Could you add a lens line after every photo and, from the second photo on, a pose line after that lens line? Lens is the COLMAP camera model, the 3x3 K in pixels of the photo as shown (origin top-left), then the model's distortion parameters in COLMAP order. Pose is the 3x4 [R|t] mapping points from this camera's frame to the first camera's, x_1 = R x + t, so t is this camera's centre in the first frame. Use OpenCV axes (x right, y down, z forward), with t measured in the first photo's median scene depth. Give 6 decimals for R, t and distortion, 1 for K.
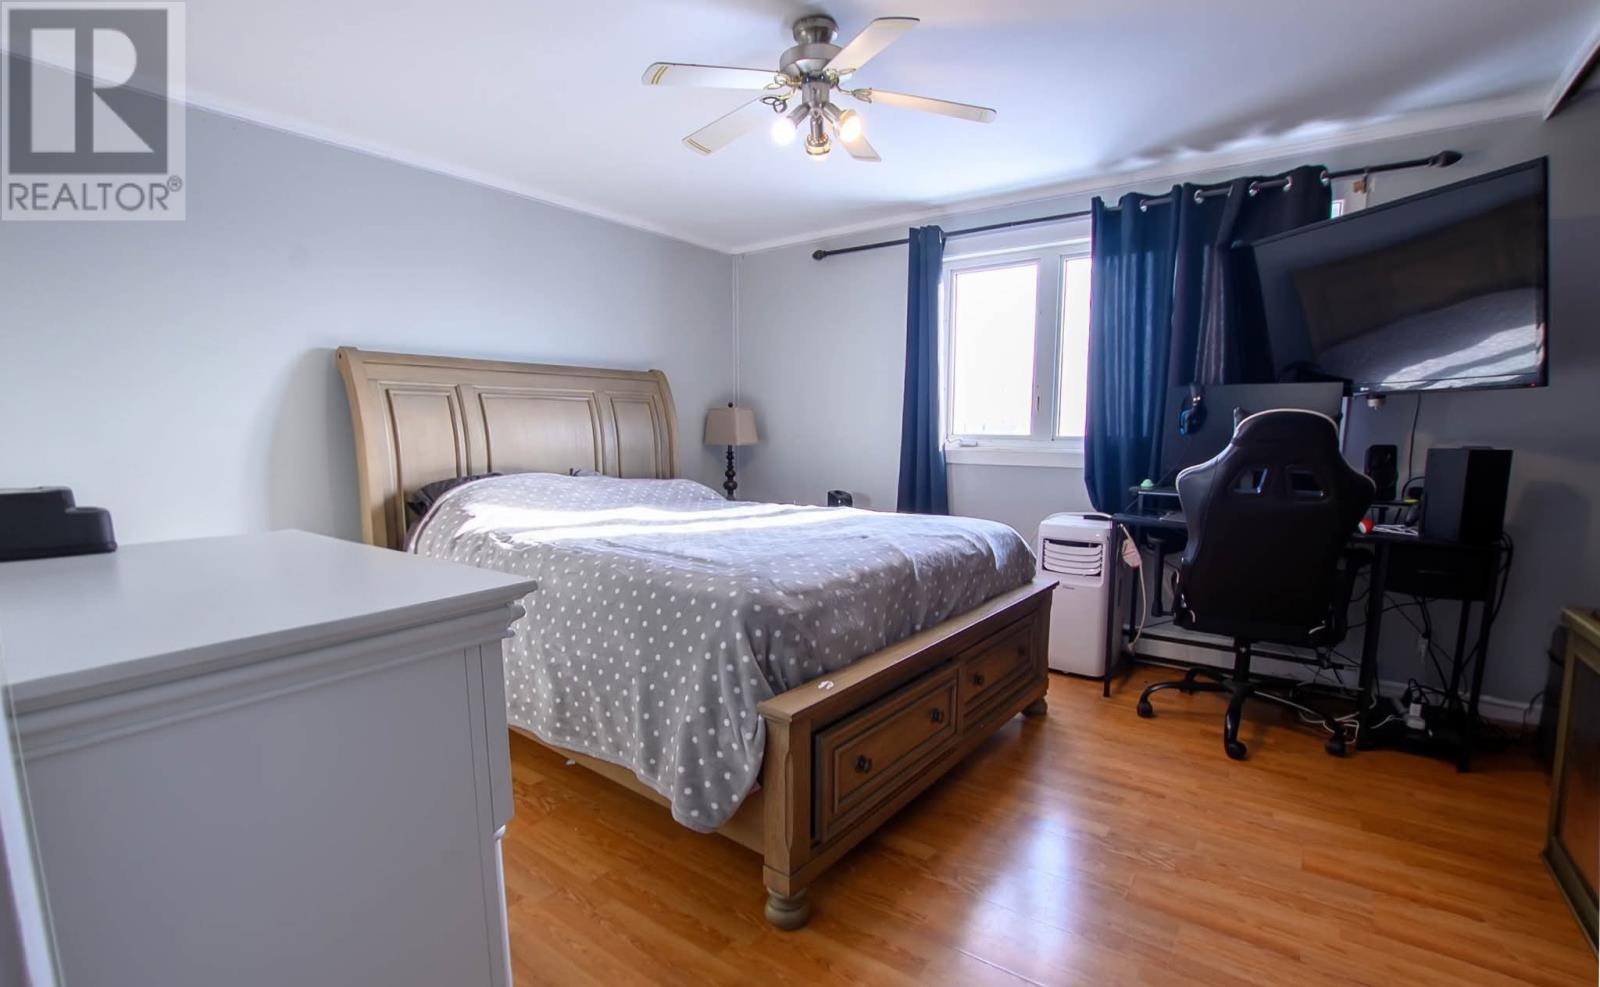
lens RADIAL K [[762.6, 0, 800.5], [0, 762.6, 500.9], [0, 0, 1]] dist [-0.000338, -0.000225]
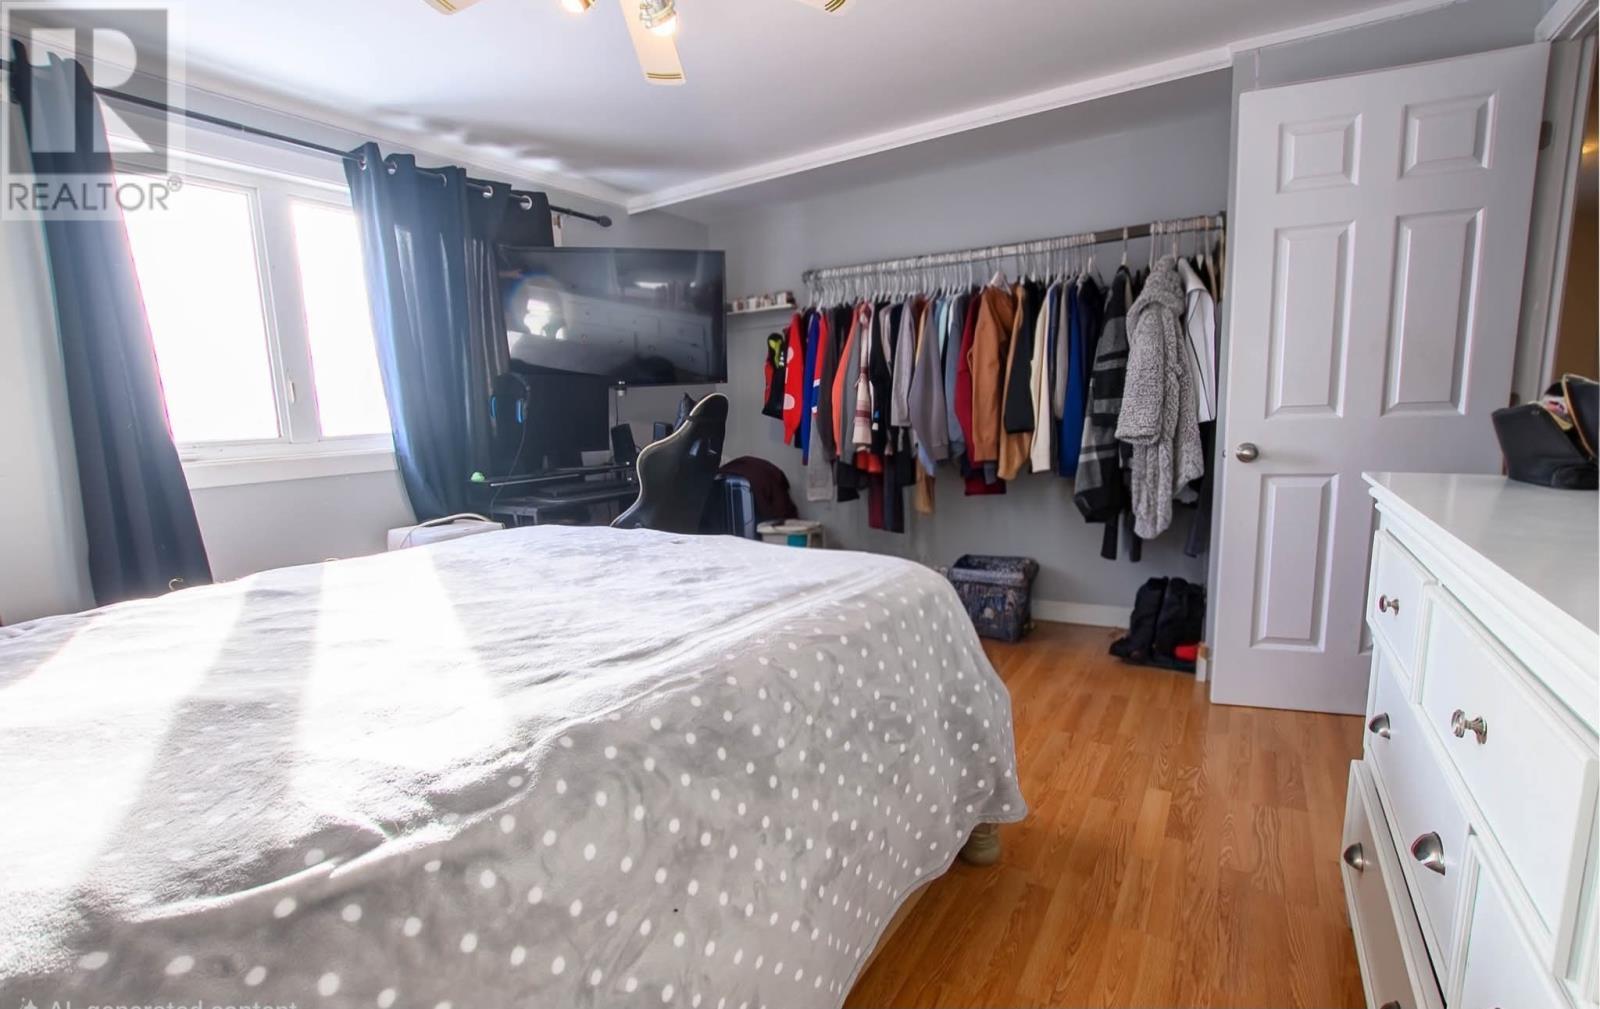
lens RADIAL K [[731.4, 0, 800.1], [0, 731.4, 504.1], [0, 0, 1]] dist [0.001023, 0.000233]
pose [[-0.098468, -0.142086, 0.984945, -0.554068], [0.138822, 0.978116, 0.154979, -0.080943], [-0.985410, 0.151992, -0.076589, 0.734248]]
